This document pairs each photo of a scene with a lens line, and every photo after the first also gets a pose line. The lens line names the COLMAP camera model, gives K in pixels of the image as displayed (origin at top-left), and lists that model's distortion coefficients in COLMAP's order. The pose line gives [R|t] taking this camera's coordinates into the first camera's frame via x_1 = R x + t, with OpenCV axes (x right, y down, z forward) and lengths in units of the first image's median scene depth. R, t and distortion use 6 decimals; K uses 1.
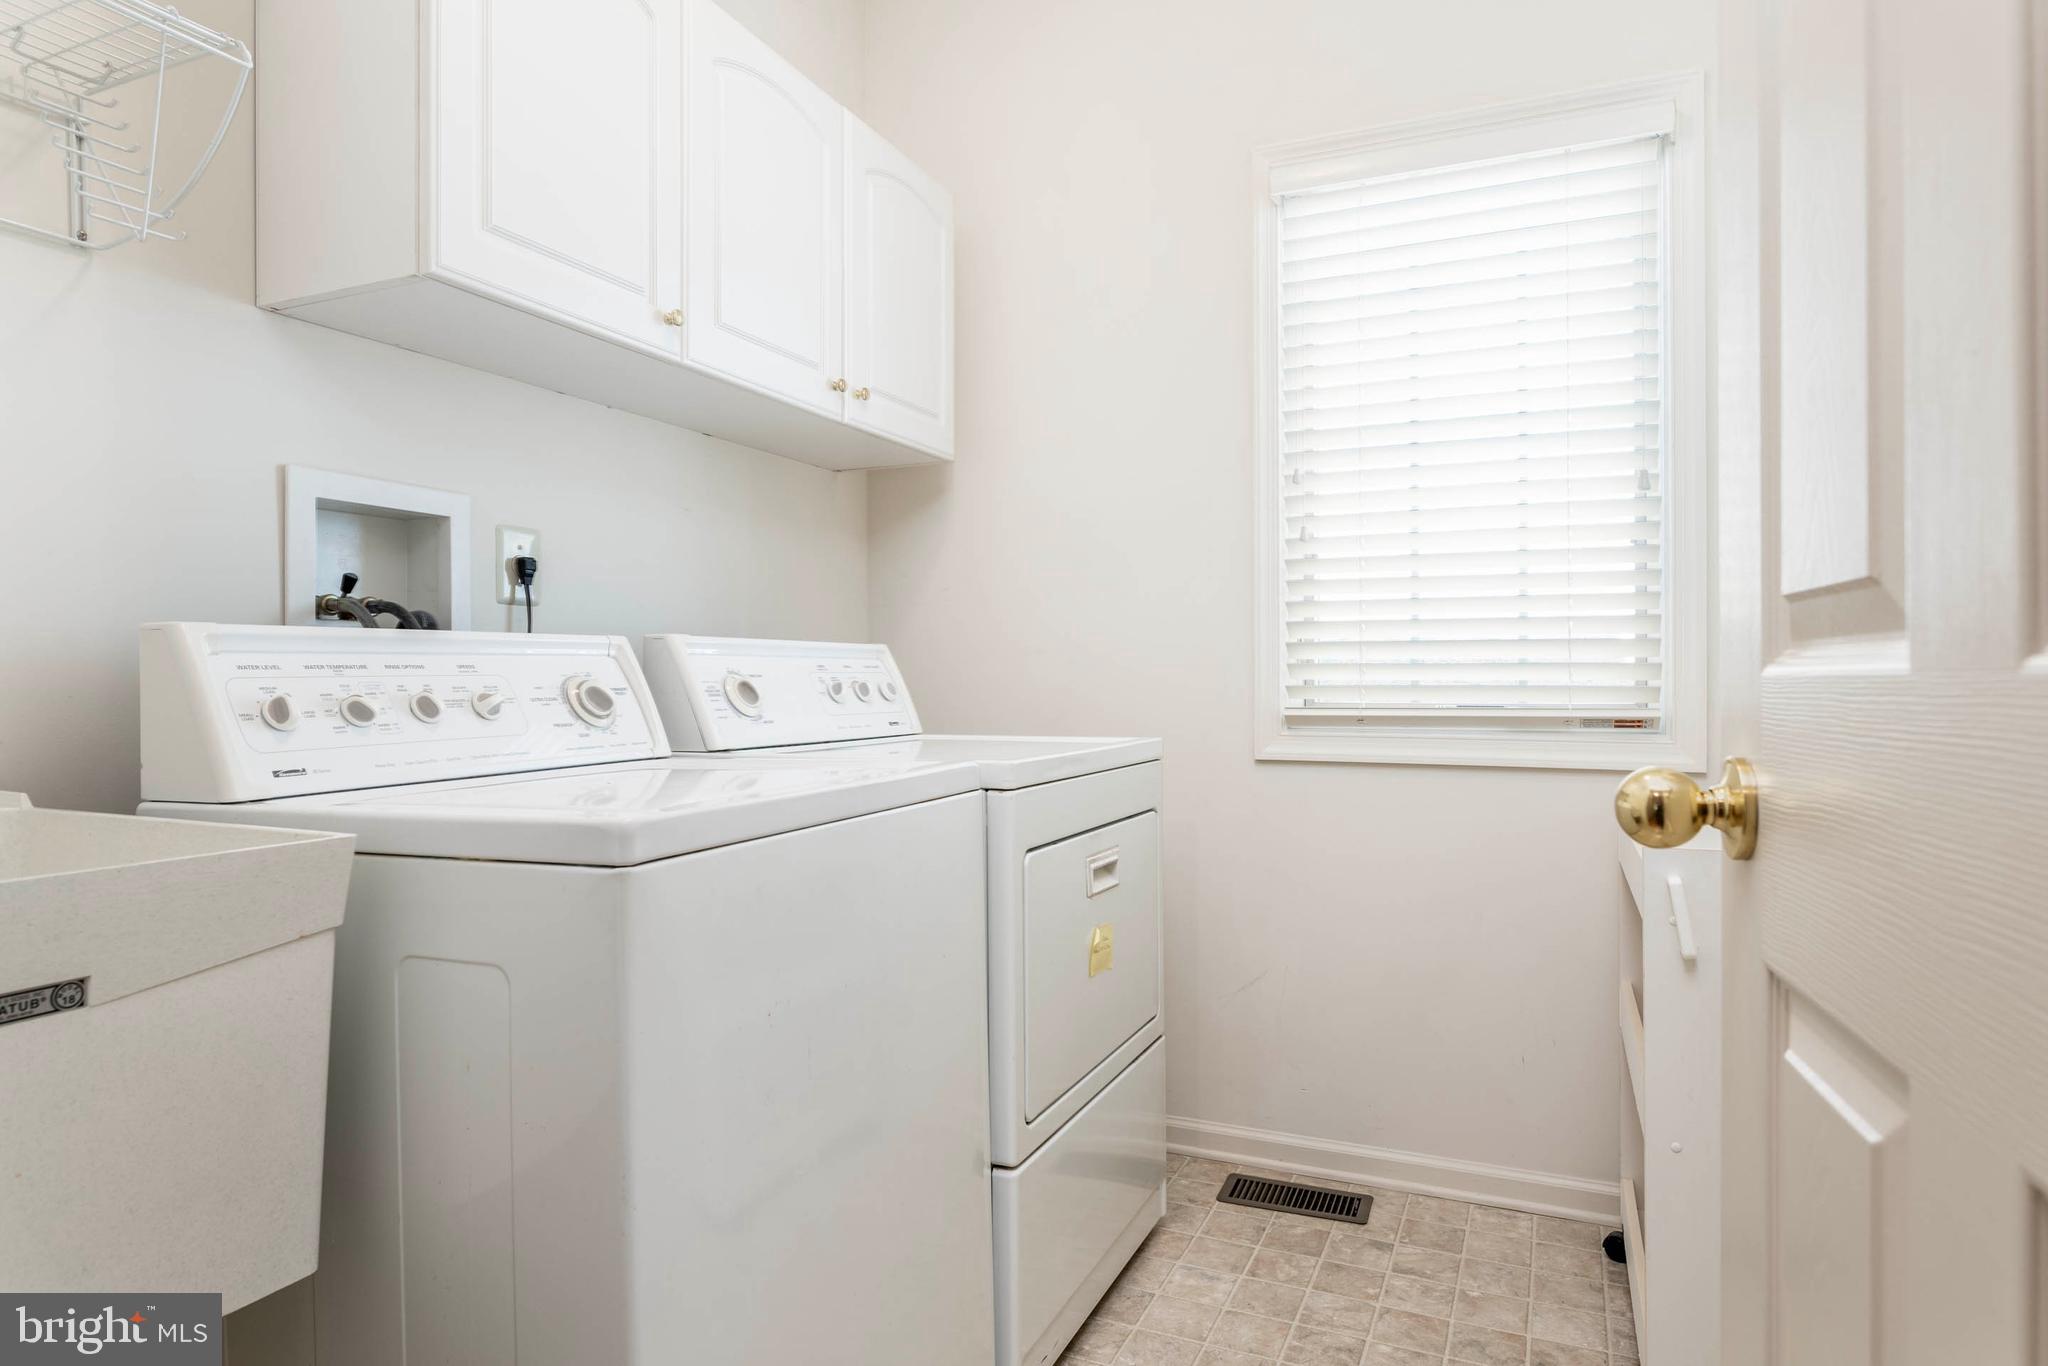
lens RADIAL K [[1191.5, 0, 1021.5], [0, 1191.5, 689.1], [0, 0, 1]] dist [-0.000610, -0.004654]
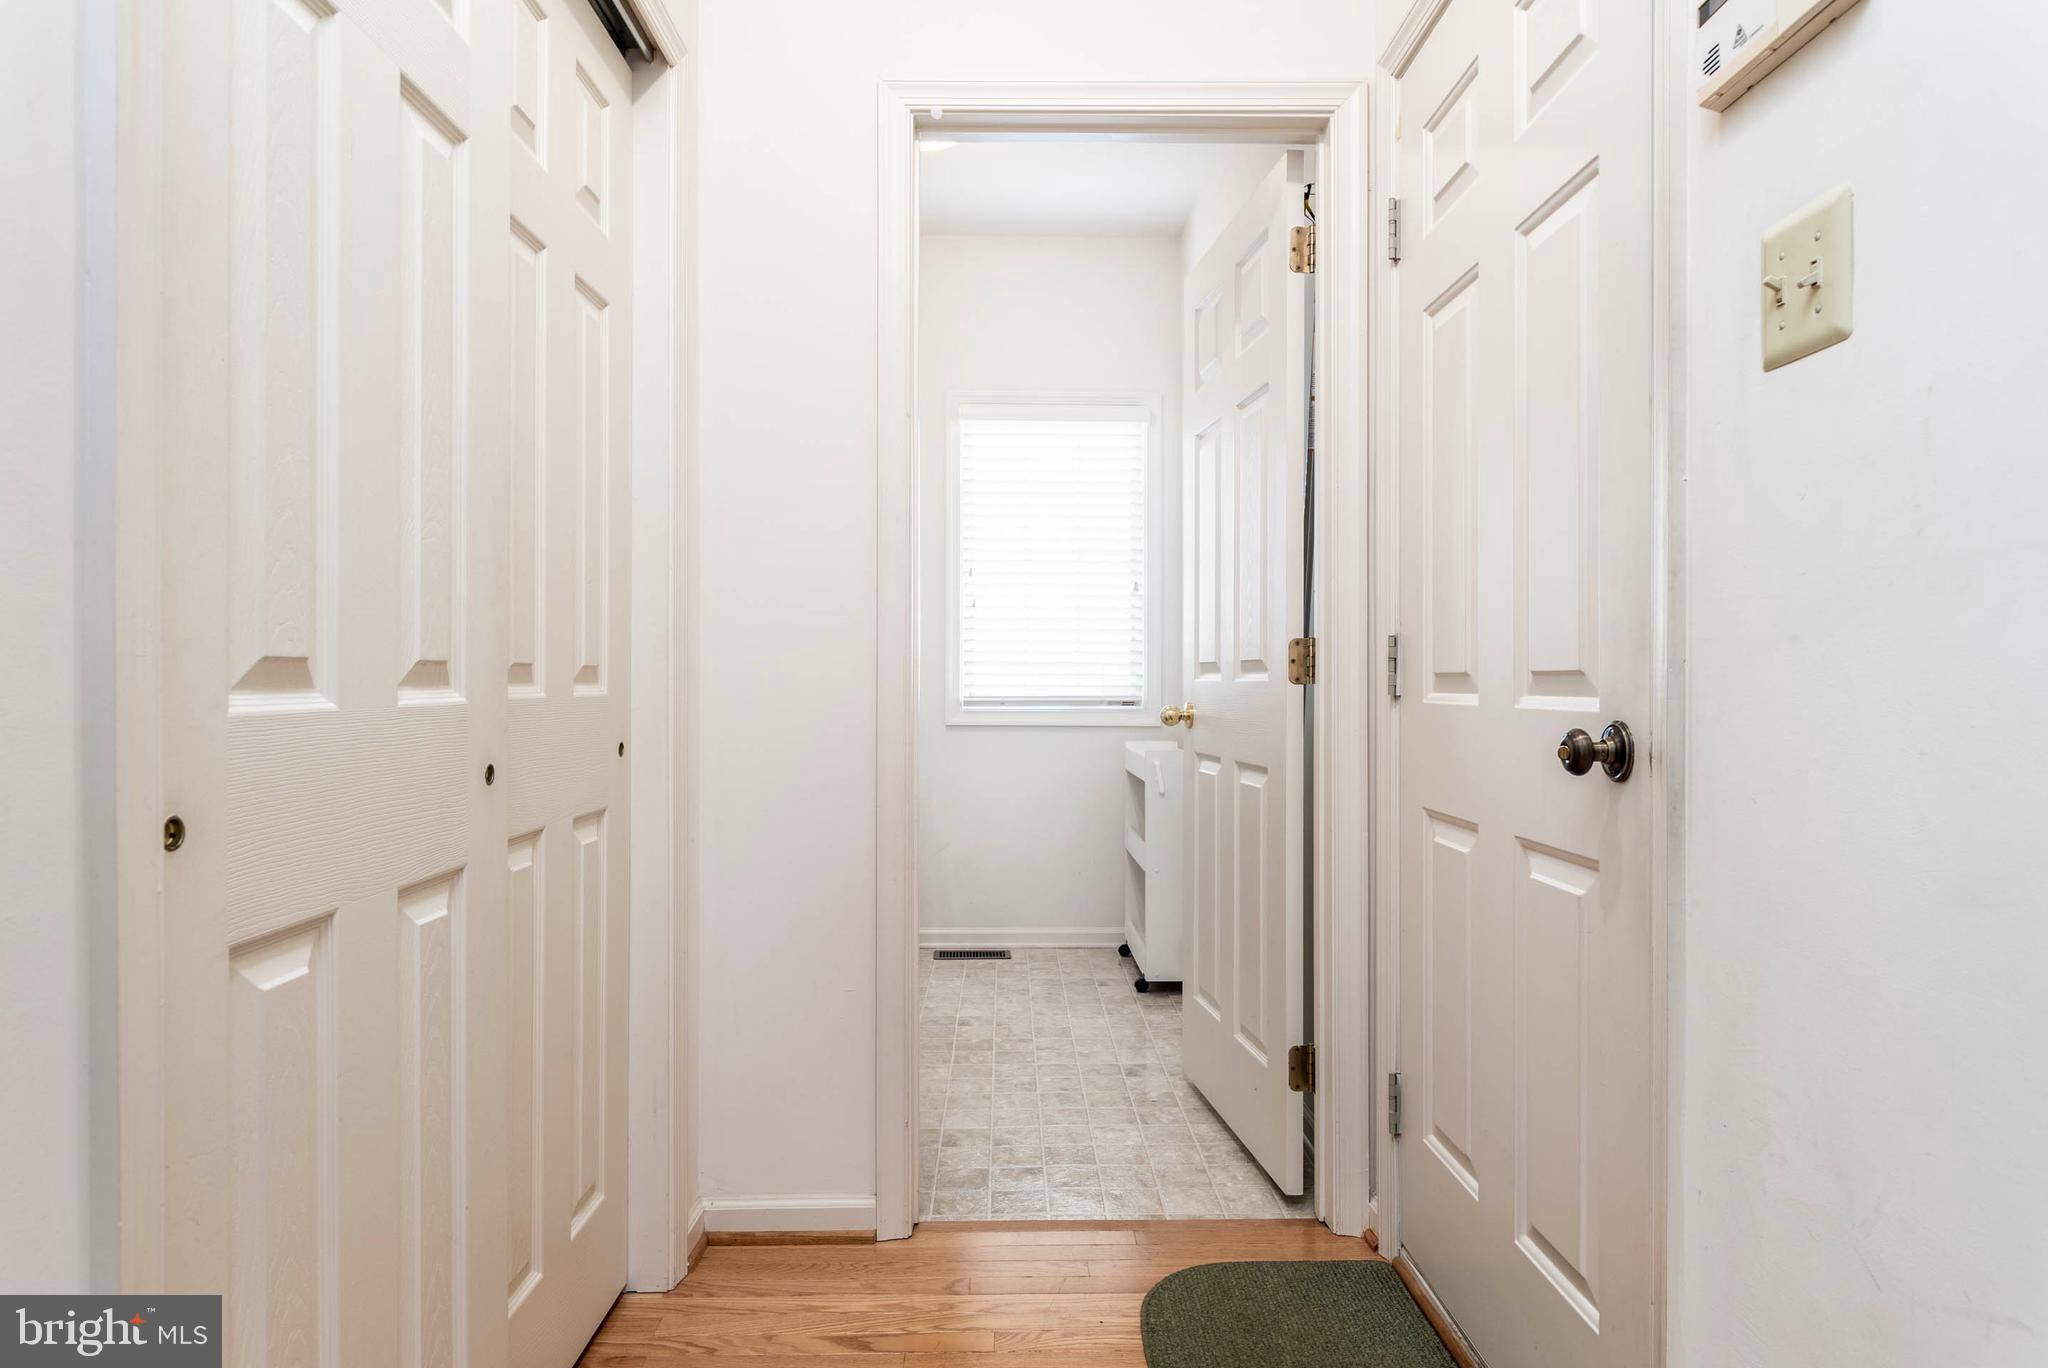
lens RADIAL K [[1191.5, 0, 1021.5], [0, 1191.5, 690.1], [0, 0, 1]] dist [-0.000610, -0.004654]
pose [[0.905465, 0.001249, 0.424420, -0.546799], [-0.001552, 0.999999, 0.000368, 0.006146], [-0.424419, -0.000992, 0.905466, -0.811782]]
